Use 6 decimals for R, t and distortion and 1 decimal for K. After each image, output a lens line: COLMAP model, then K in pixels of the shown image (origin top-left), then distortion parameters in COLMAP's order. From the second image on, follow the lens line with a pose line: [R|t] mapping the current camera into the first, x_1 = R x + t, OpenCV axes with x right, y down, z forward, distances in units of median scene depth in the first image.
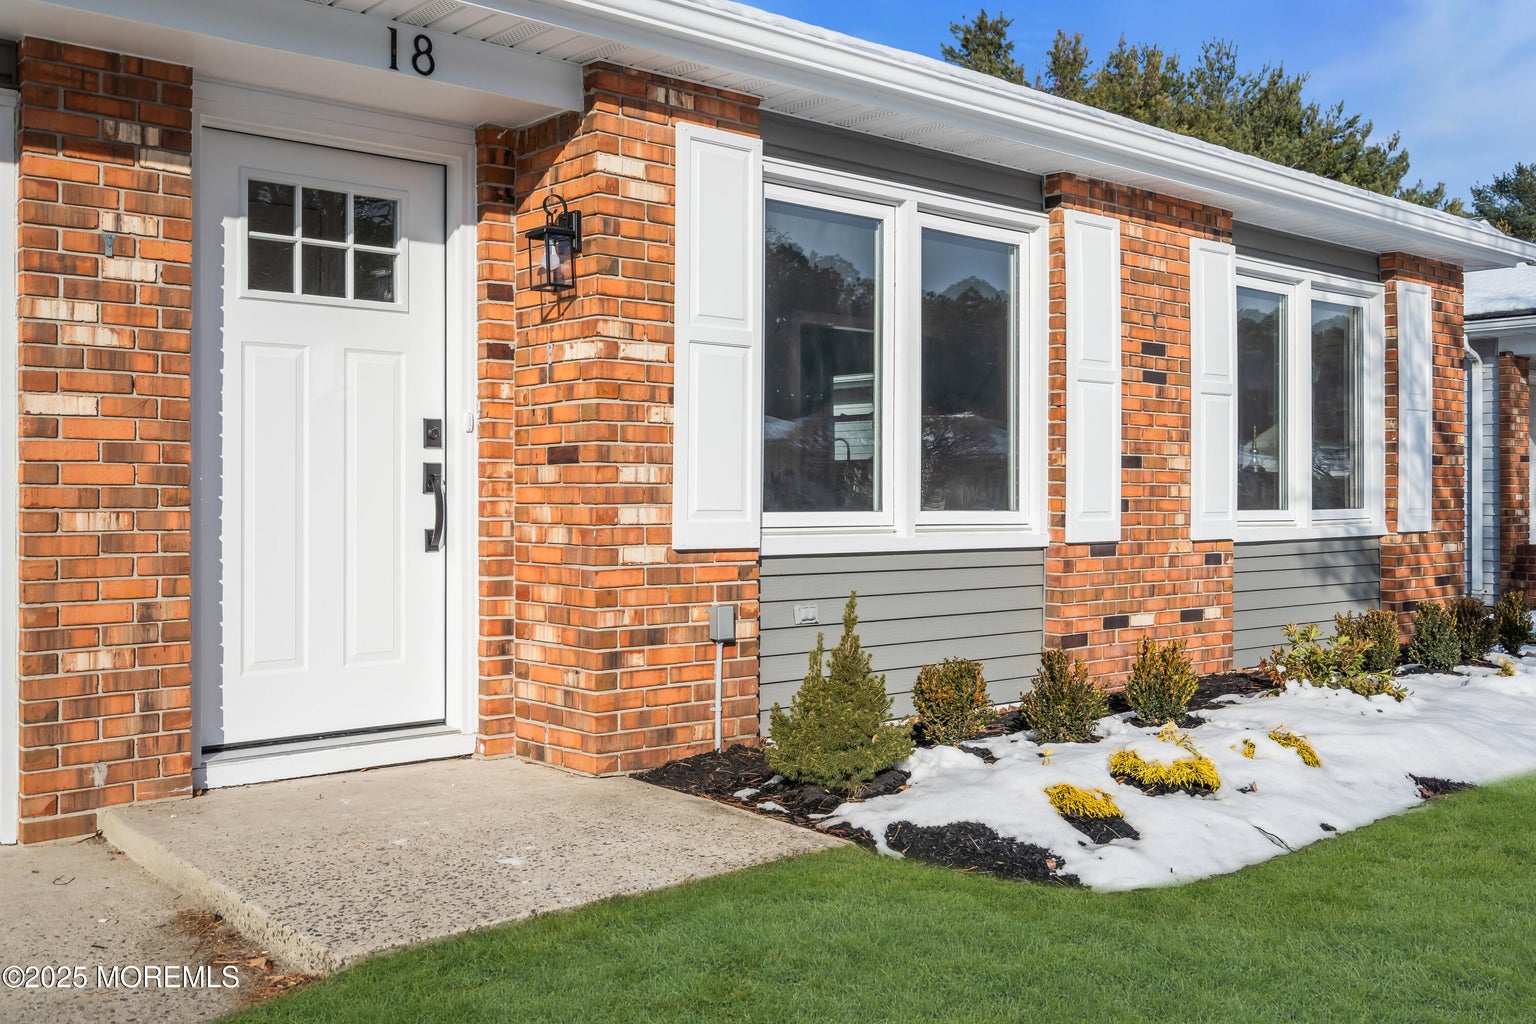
lens RADIAL K [[1456.2, 0, 768.2], [0, 1456.2, 502.8], [0, 0, 1]] dist [-0.001692, 0.000000]
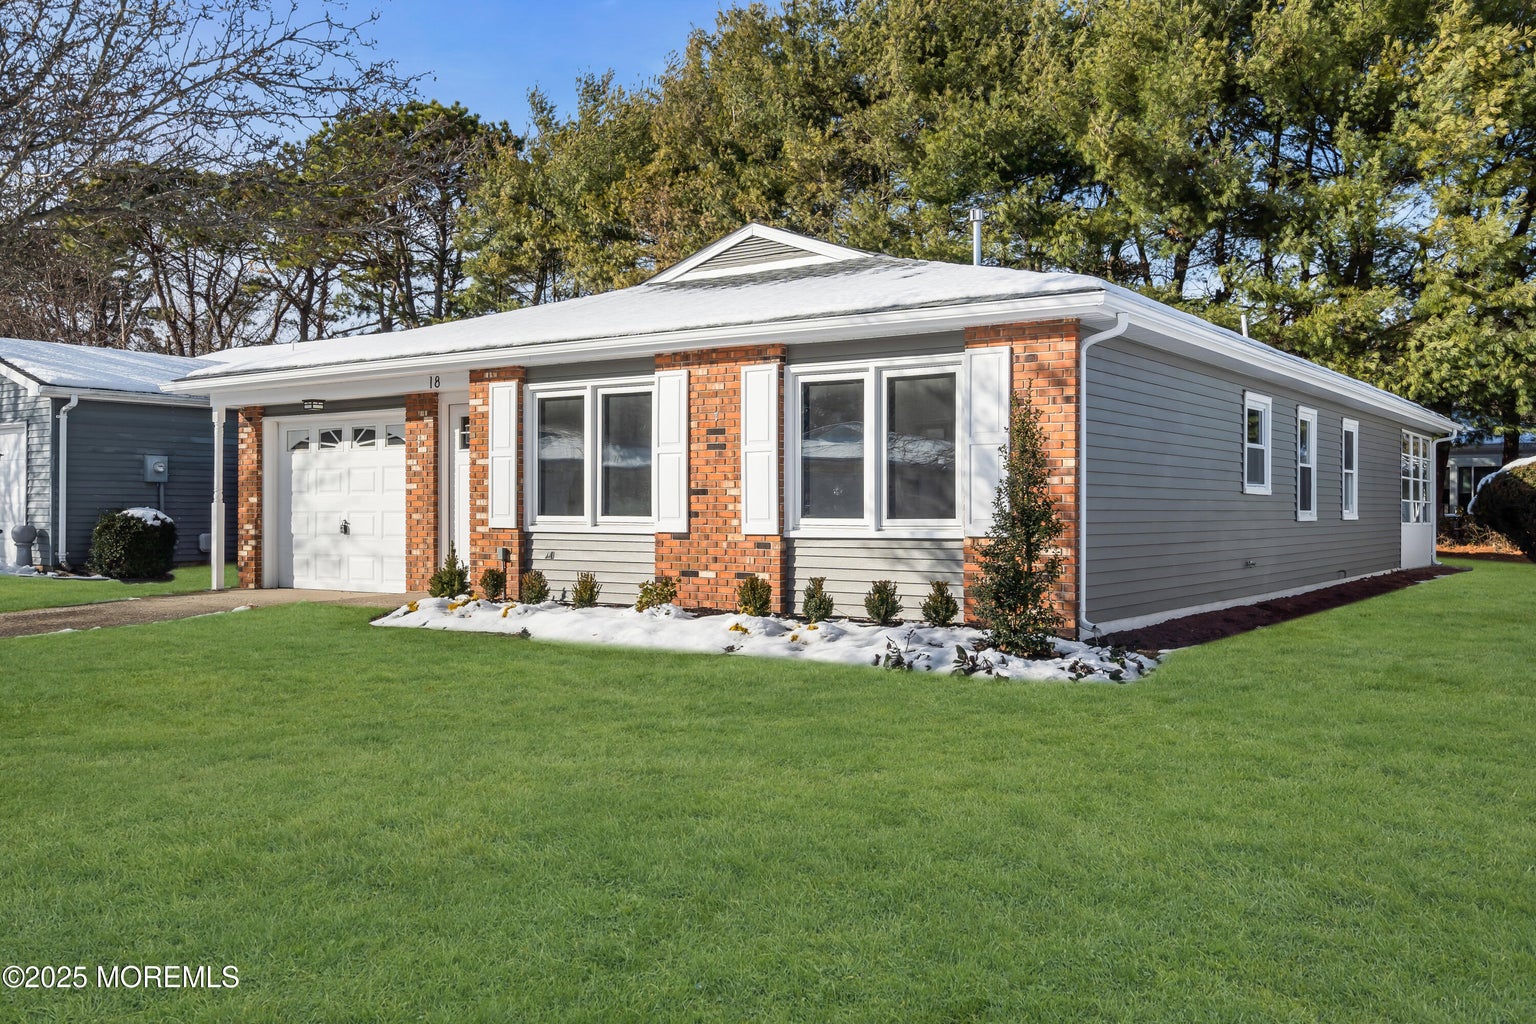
lens RADIAL K [[1340.9, 0, 768.0], [0, 1340.9, 514.4], [0, 0, 1]] dist [-0.000238, 0.001440]
pose [[0.235835, 0.003142, -0.971788, 1.976414], [-0.004829, 0.999986, 0.002061, -0.002356], [0.971781, 0.004206, 0.235847, 0.660244]]
